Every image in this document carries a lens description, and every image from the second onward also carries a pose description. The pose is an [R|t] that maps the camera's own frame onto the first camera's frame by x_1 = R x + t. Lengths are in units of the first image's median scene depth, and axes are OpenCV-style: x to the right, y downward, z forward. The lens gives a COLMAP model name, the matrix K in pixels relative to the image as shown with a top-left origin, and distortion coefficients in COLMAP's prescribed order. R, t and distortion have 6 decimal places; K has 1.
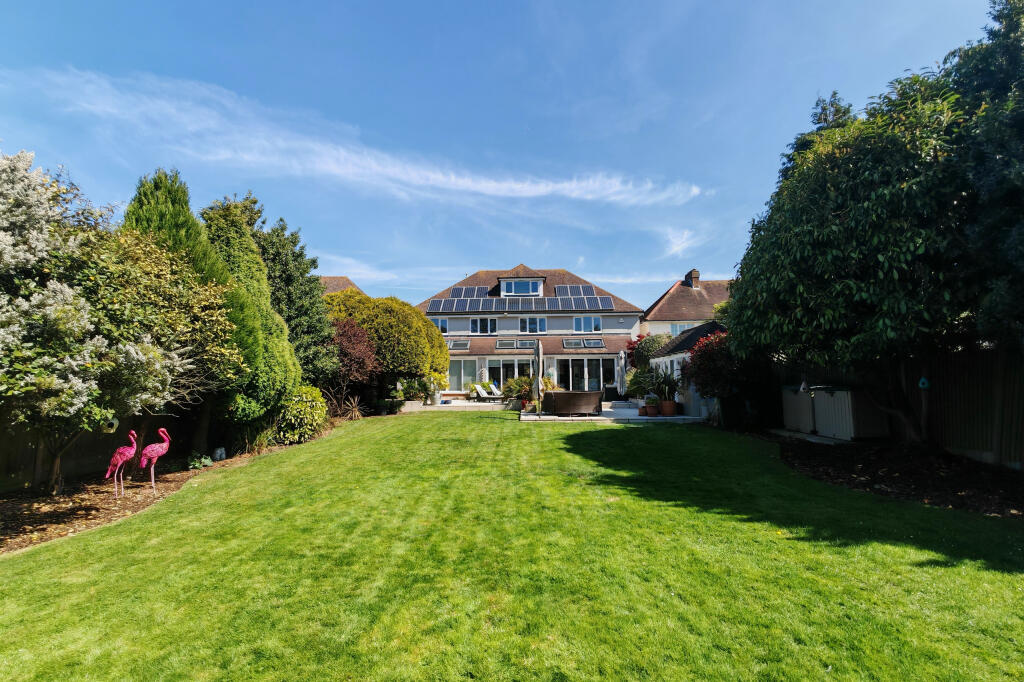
lens RADIAL K [[475.0, 0, 512.9], [0, 475.0, 347.4], [0, 0, 1]] dist [0.004426, 0.000454]
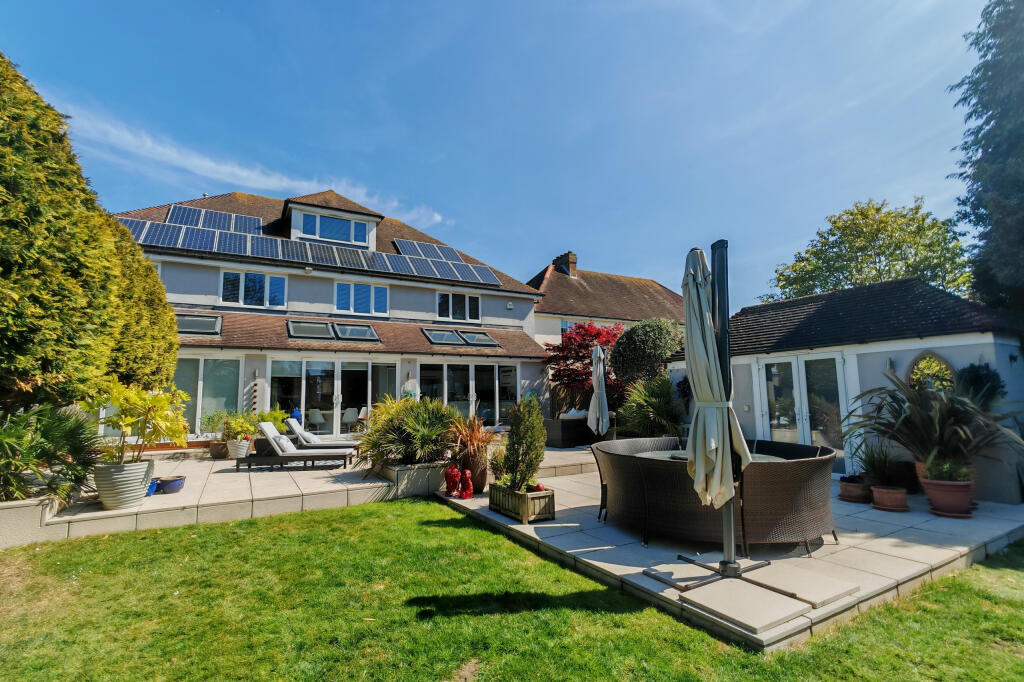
lens RADIAL K [[479.7, 0, 517.0], [0, 479.7, 341.7], [0, 0, 1]] dist [-0.001798, 0.000370]
pose [[0.850509, 0.054616, 0.523117, -0.088642], [-0.026795, 0.997802, -0.060612, 0.028664], [-0.525278, 0.037534, 0.850103, 0.482050]]
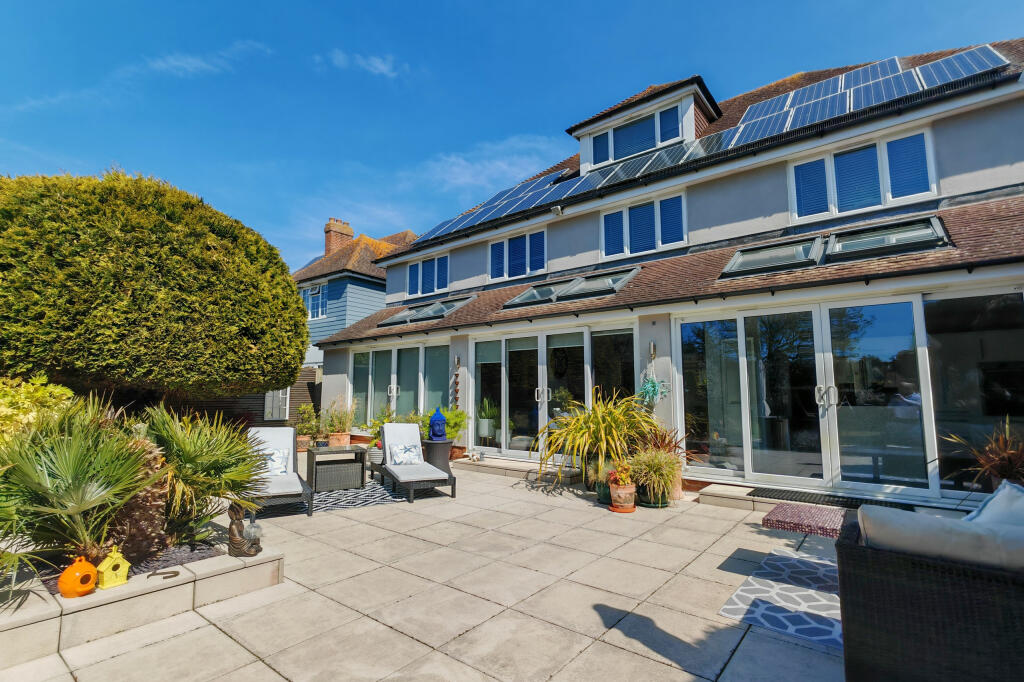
lens RADIAL K [[479.7, 0, 517.0], [0, 479.7, 341.7], [0, 0, 1]] dist [-0.001798, 0.000370]
pose [[0.796665, -0.057192, -0.601709, 0.166526], [0.035398, 0.998219, -0.048013, 0.041305], [0.603384, 0.016951, 0.797271, 0.725639]]
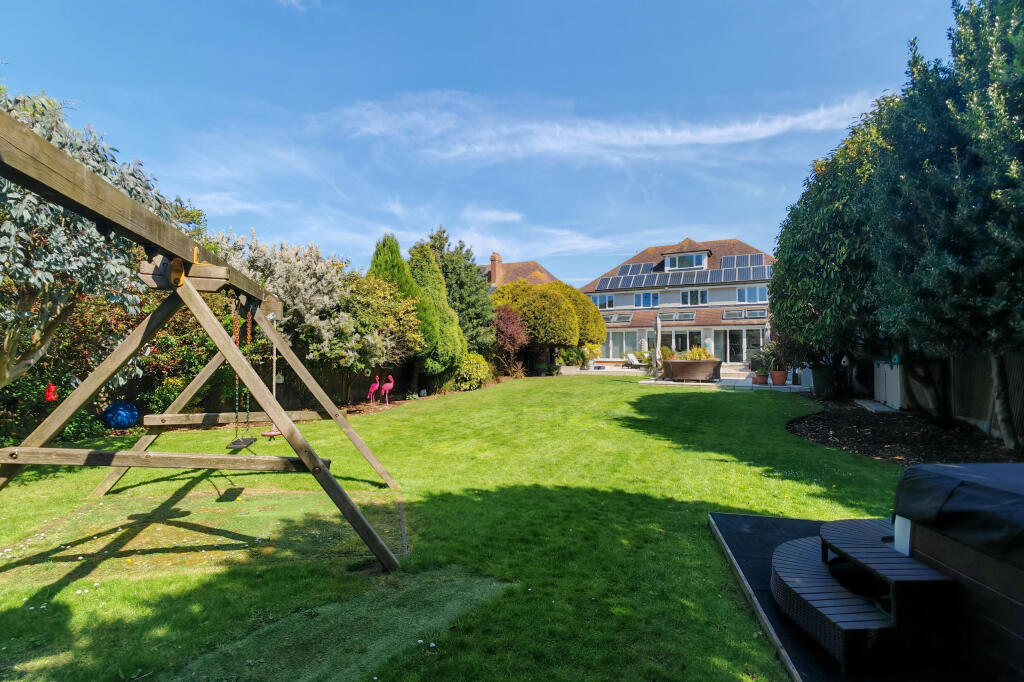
lens RADIAL K [[479.7, 0, 517.0], [0, 479.7, 341.7], [0, 0, 1]] dist [-0.001798, 0.000370]
pose [[0.903451, 0.001627, -0.428687, 0.147965], [0.023335, 0.998324, 0.052967, -0.015196], [0.428055, -0.057856, 0.901899, -0.138169]]
